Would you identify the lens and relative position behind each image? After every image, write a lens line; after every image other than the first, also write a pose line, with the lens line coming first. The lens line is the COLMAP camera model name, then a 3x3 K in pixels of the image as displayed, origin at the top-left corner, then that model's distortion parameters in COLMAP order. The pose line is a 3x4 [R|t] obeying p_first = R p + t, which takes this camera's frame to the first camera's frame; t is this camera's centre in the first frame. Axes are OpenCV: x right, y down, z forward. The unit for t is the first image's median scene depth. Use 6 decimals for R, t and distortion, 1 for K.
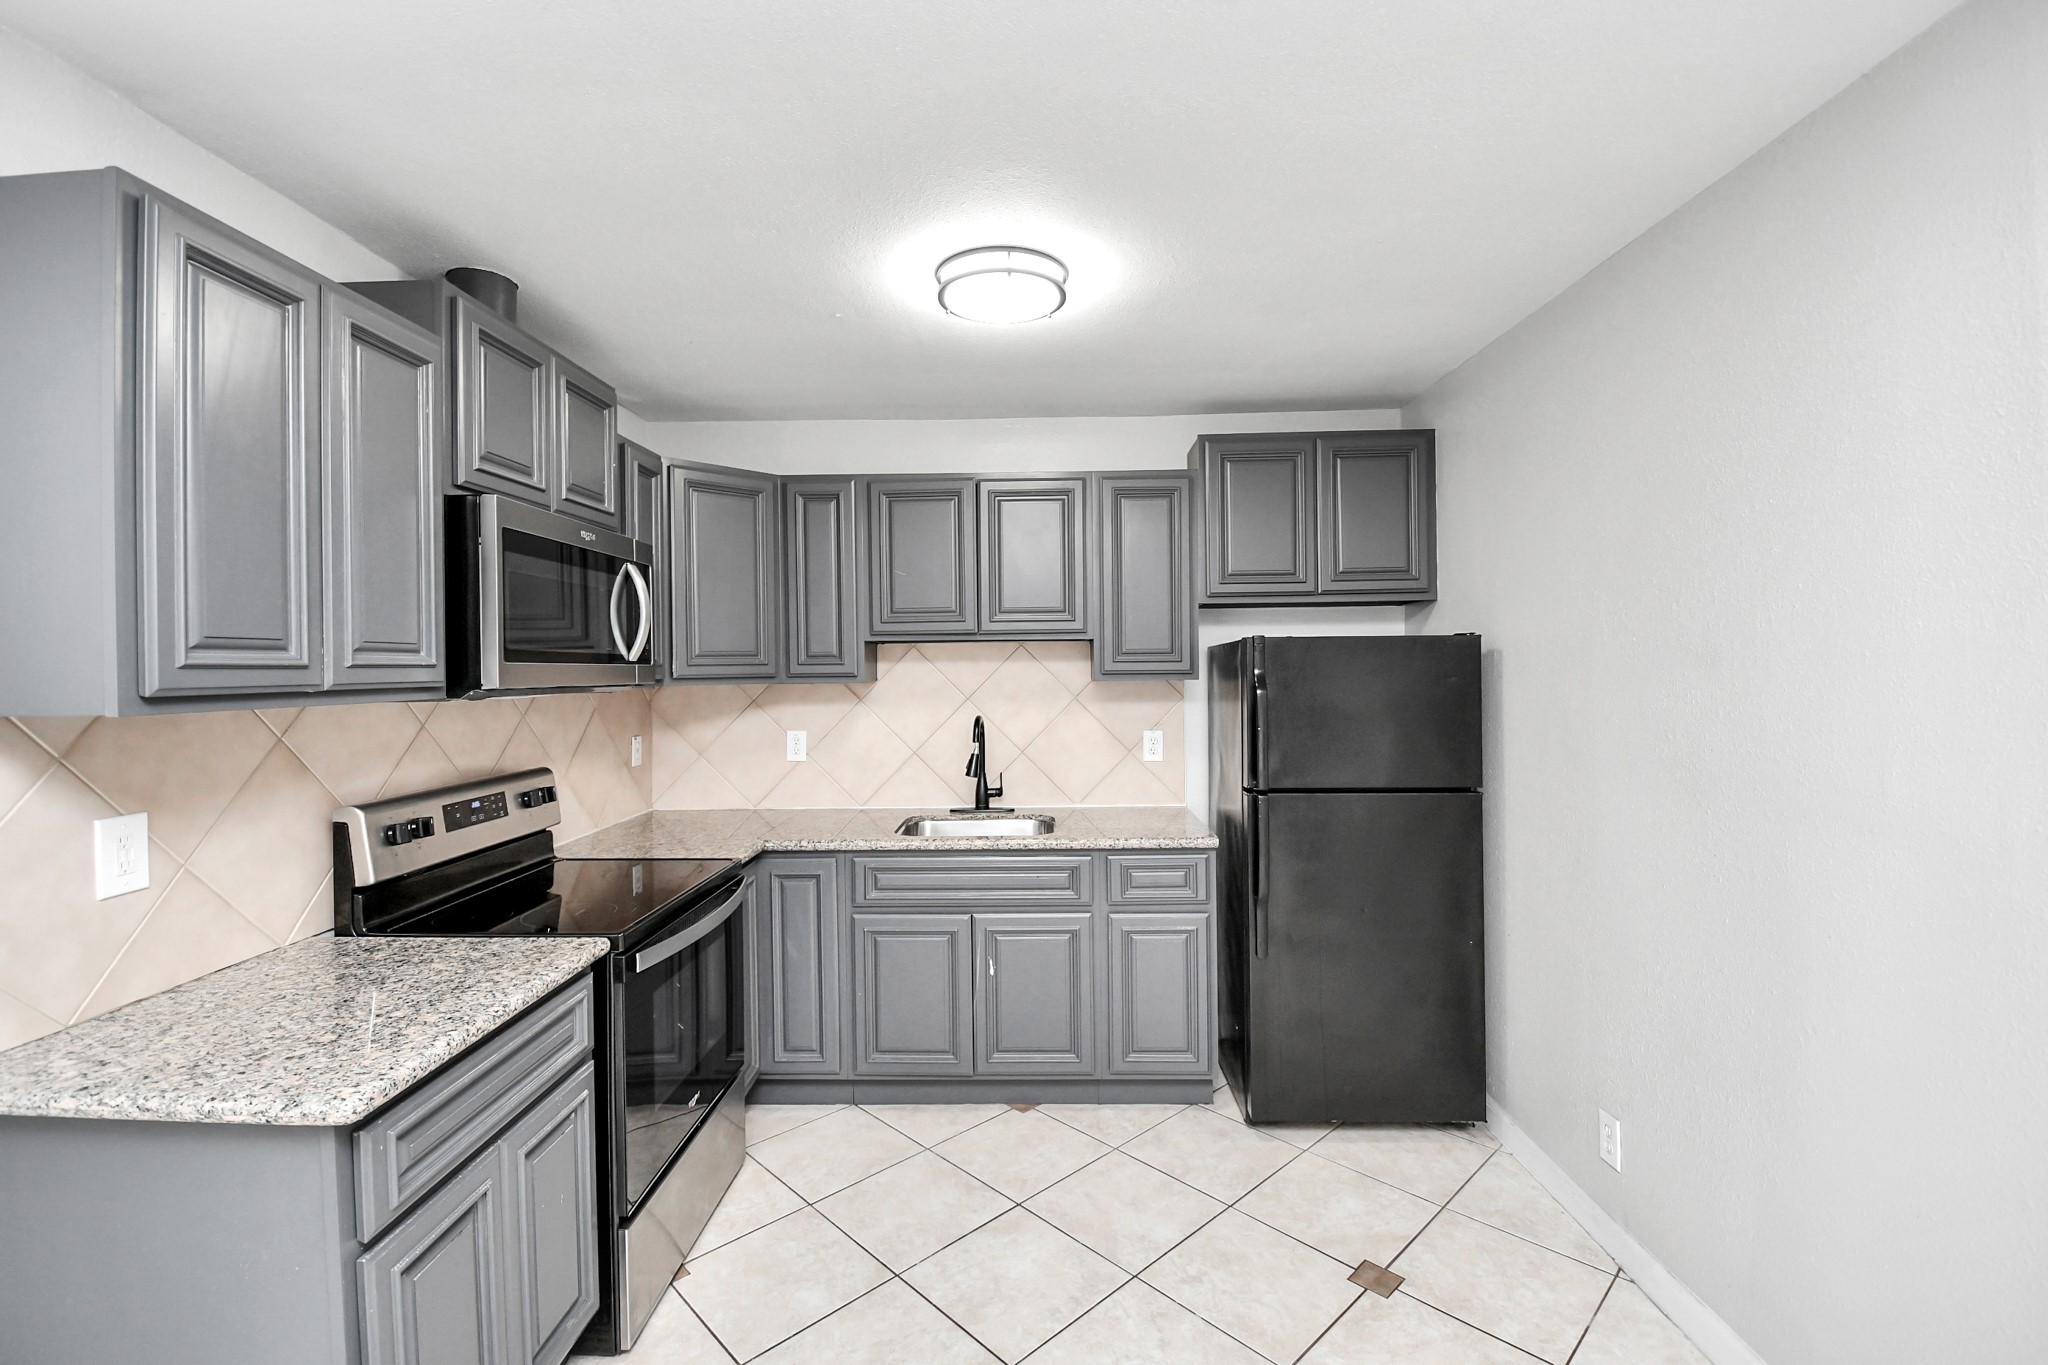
lens RADIAL K [[900.0, 0, 1031.9], [0, 900.0, 673.0], [0, 0, 1]] dist [0.020195, -0.022974]
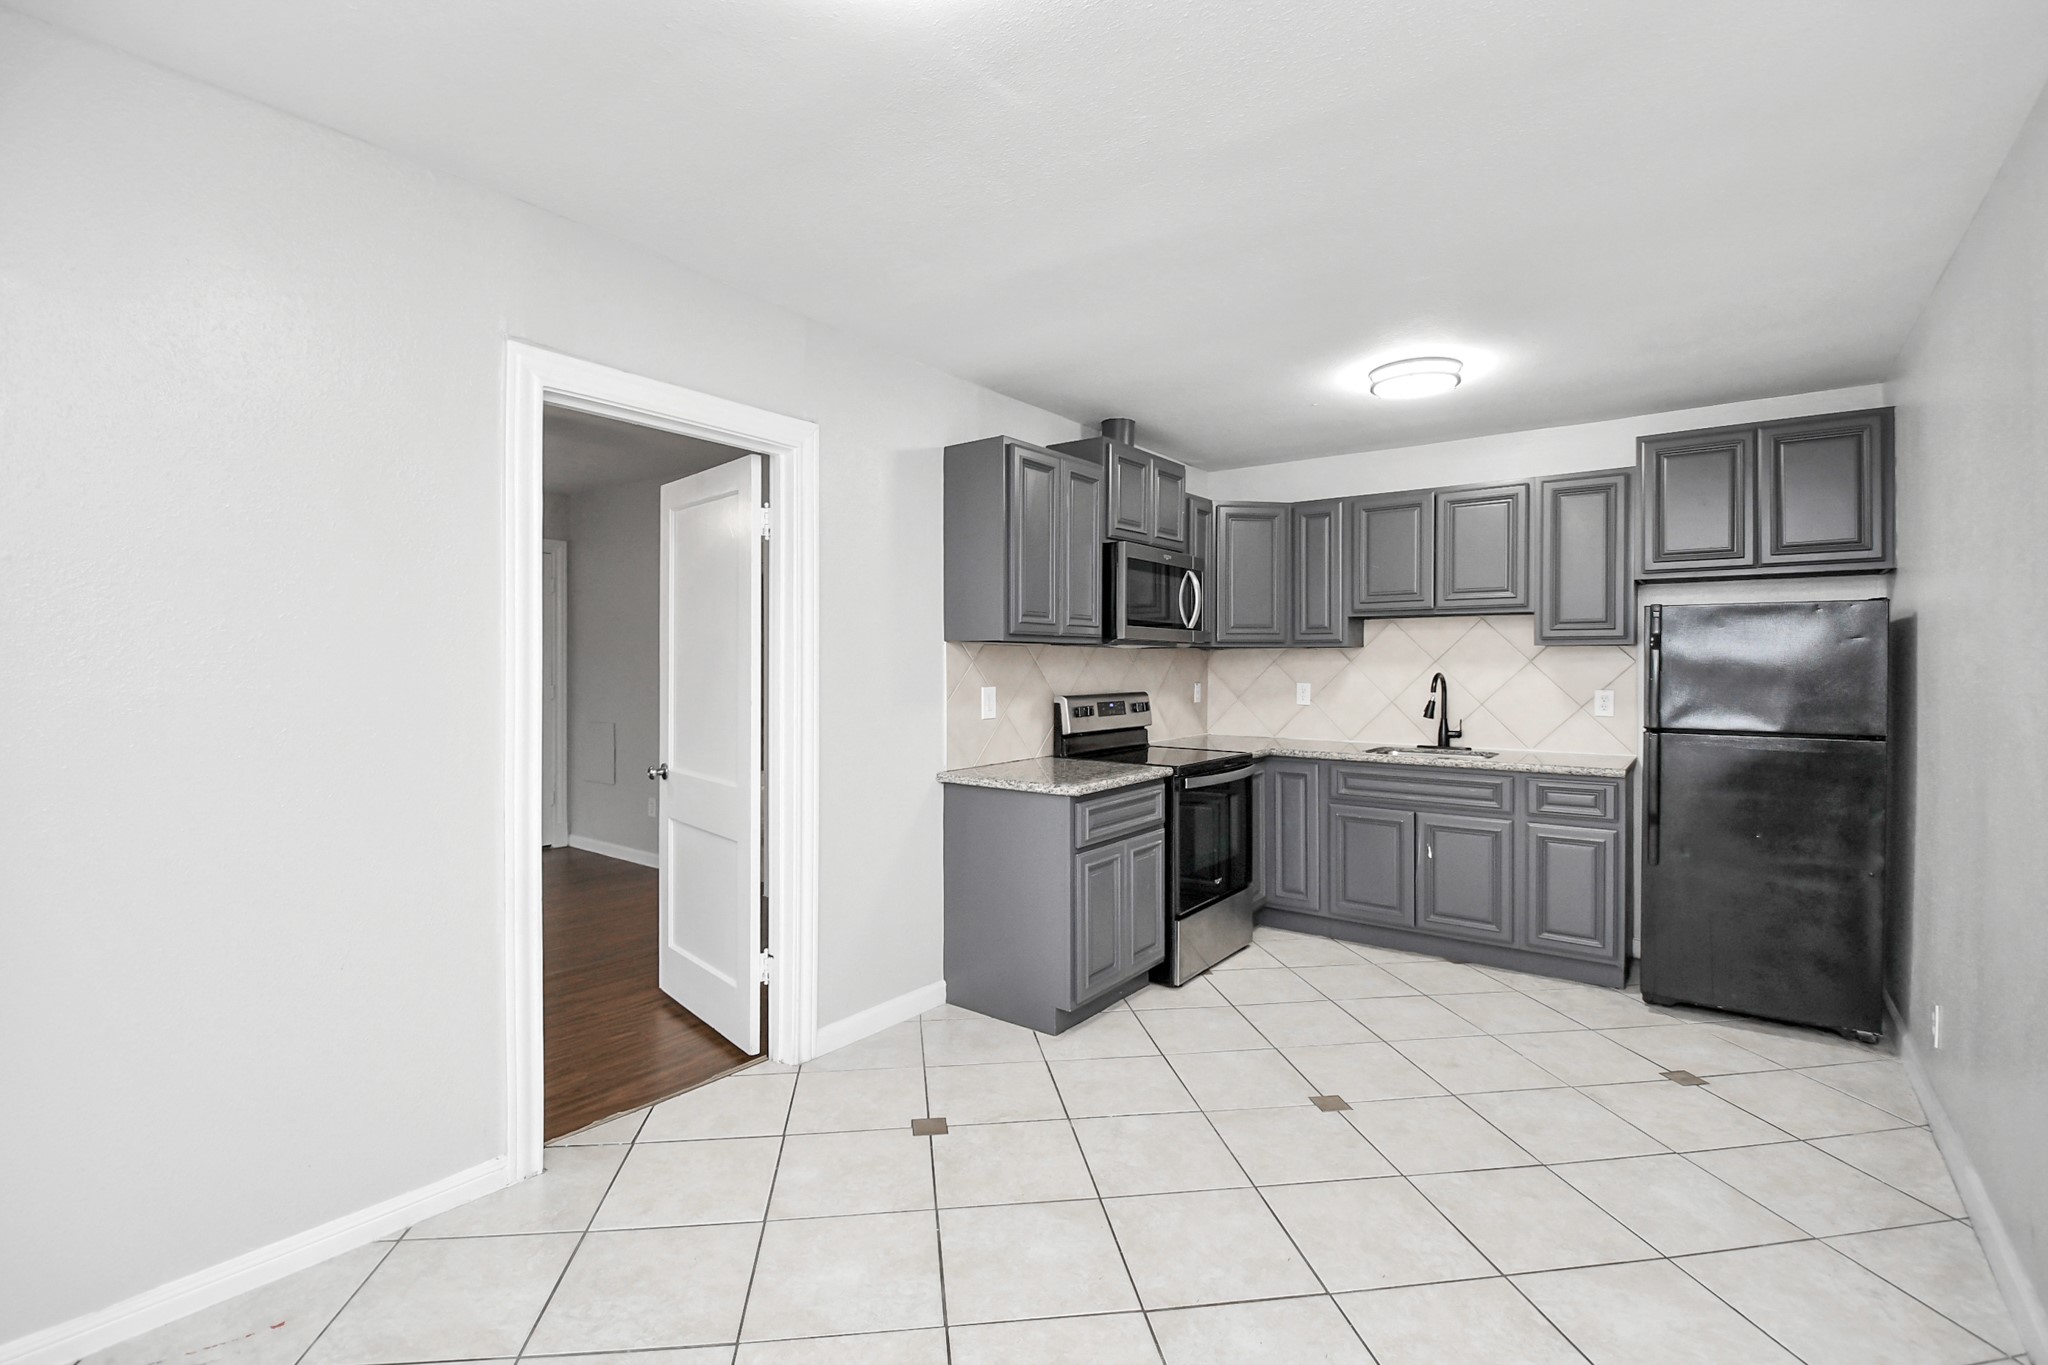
lens RADIAL K [[936.3, 0, 1024.0], [0, 936.3, 682.5], [0, 0, 1]] dist [0.001916, -0.011121]
pose [[0.812943, 0.022401, -0.581912, 0.276632], [-0.013021, 0.999709, 0.020294, 0.047750], [0.582198, -0.008920, 0.812998, -0.515883]]
